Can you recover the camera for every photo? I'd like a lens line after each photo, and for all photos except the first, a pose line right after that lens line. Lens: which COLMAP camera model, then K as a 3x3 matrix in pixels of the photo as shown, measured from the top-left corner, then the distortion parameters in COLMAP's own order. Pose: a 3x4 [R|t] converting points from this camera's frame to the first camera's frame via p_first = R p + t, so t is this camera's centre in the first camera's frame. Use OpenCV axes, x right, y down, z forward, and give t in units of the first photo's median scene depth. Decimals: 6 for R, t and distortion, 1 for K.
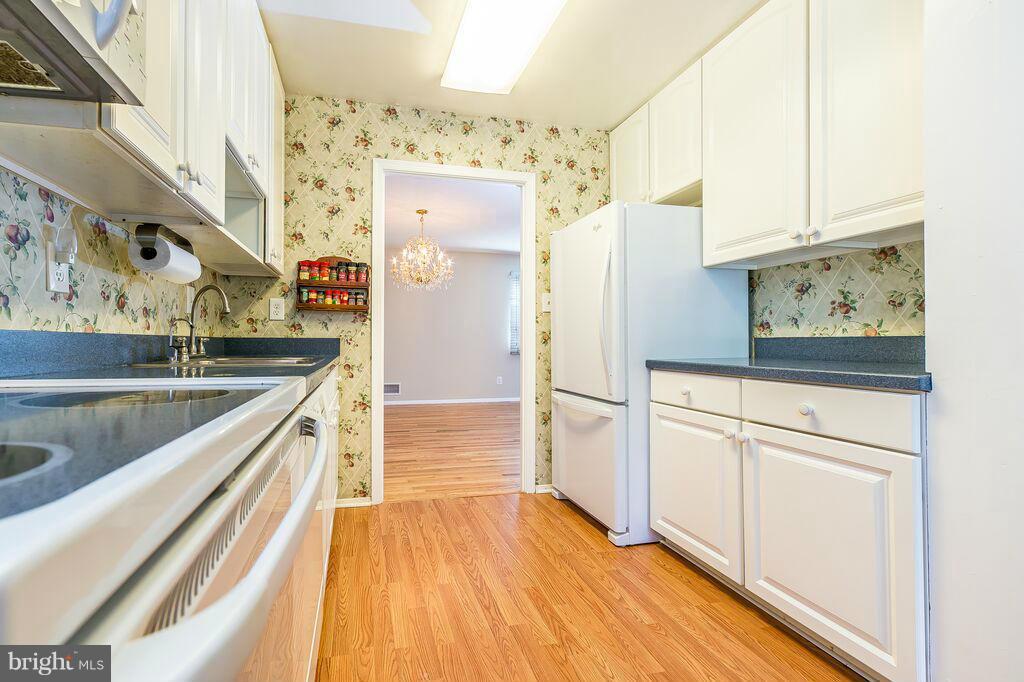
lens RADIAL K [[446.6, 0, 507.5], [0, 446.6, 338.5], [0, 0, 1]] dist [-0.002282, 0.000373]
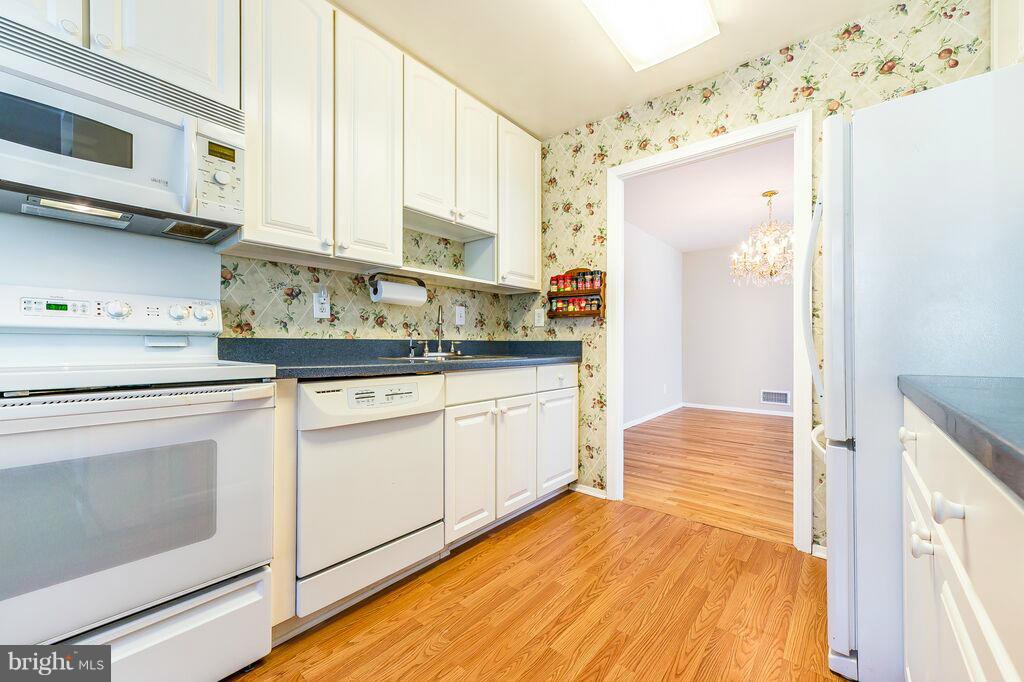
lens RADIAL K [[428.7, 0, 515.9], [0, 428.7, 341.5], [0, 0, 1]] dist [0.005058, 0.002007]
pose [[0.579825, -0.007577, -0.814706, 0.407015], [0.007073, 0.999966, -0.004266, 0.004615], [0.814711, -0.003289, 0.579858, 0.245687]]
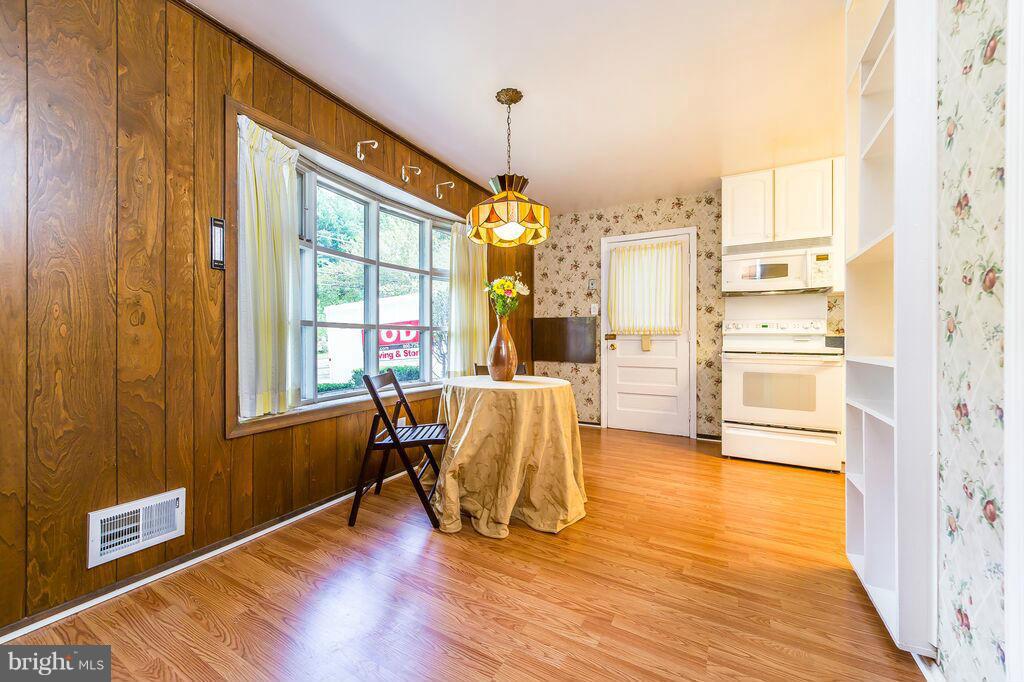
lens RADIAL K [[392.4, 0, 507.4], [0, 392.4, 340.4], [0, 0, 1]] dist [0.008478, 0.000206]
pose [[-0.682339, -0.003087, -0.731029, 1.198233], [-0.001086, 0.999994, -0.003209, 0.010822], [0.731035, -0.001395, -0.682338, 0.367156]]
